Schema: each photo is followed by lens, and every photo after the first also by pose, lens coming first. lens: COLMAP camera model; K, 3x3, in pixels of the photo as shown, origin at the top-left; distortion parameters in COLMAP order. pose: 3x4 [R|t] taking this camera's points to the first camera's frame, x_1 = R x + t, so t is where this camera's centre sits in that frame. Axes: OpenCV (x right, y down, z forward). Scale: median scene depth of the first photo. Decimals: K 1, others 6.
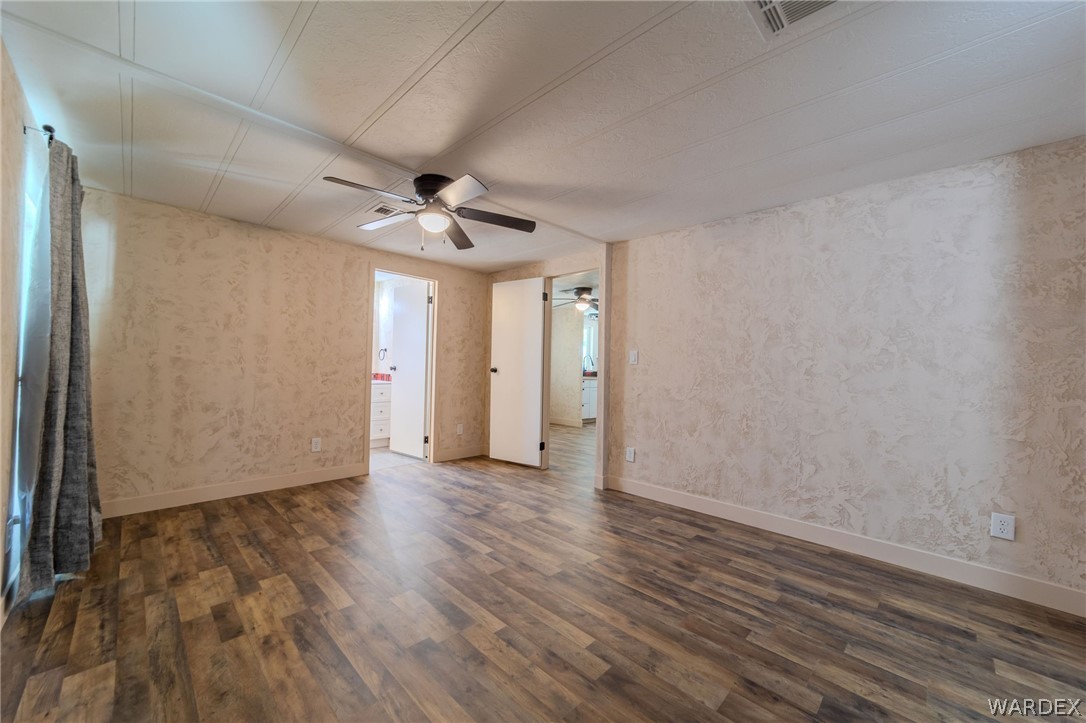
lens RADIAL K [[414.5, 0, 539.5], [0, 414.5, 362.6], [0, 0, 1]] dist [-0.018432, 0.007818]
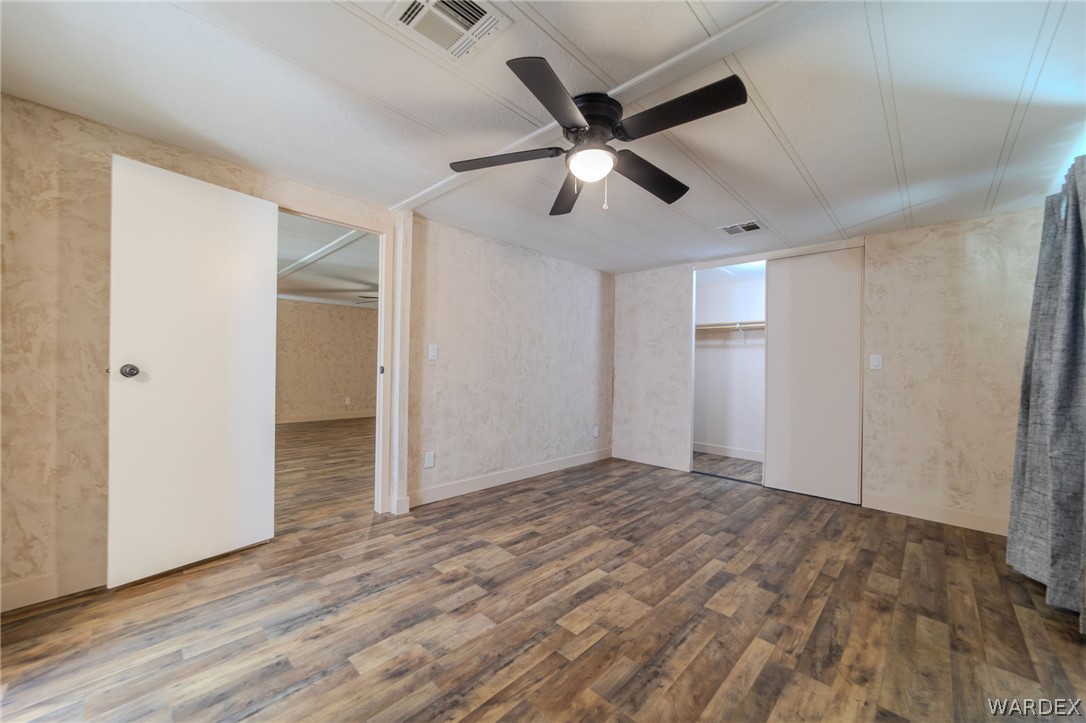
lens RADIAL K [[414.5, 0, 547.3], [0, 414.5, 365.1], [0, 0, 1]] dist [-0.018432, 0.007818]
pose [[-0.026442, -0.019858, 0.999453, -1.022847], [-0.027982, 0.999426, 0.019117, -0.012870], [-0.999259, -0.027461, -0.026982, 1.156328]]
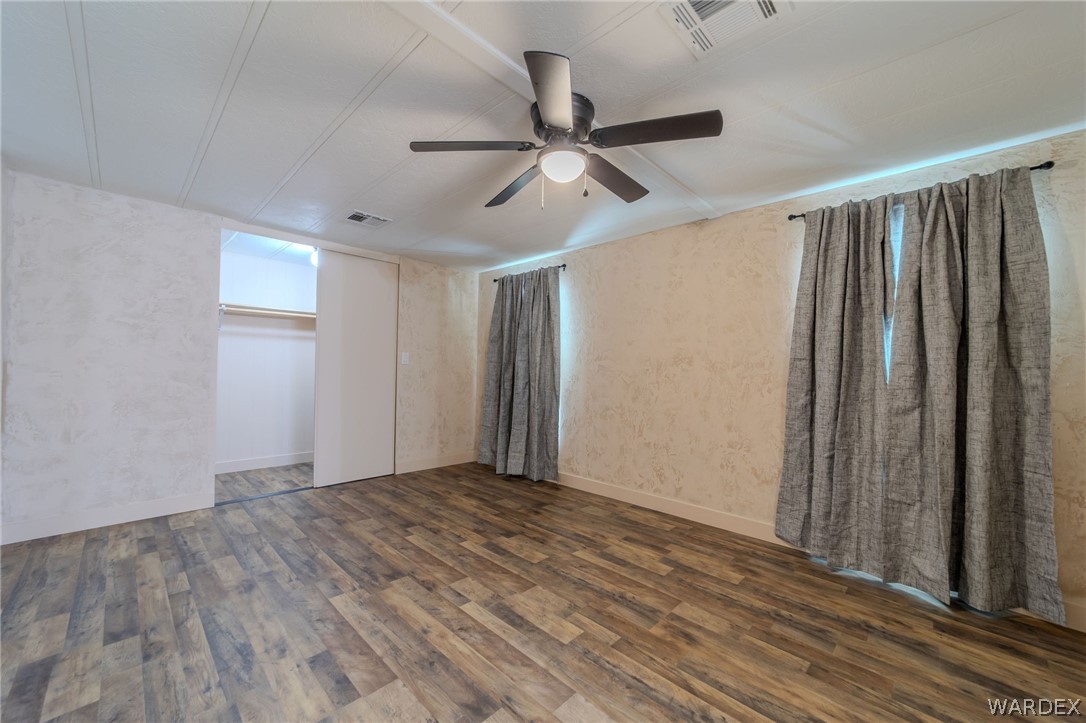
lens RADIAL K [[414.5, 0, 542.9], [0, 414.5, 363.3], [0, 0, 1]] dist [-0.018432, 0.007818]
pose [[-0.999008, -0.040778, -0.017867, -0.236429], [-0.040432, 0.998995, -0.019324, 0.004300], [0.018637, -0.018583, -0.999654, 1.798532]]
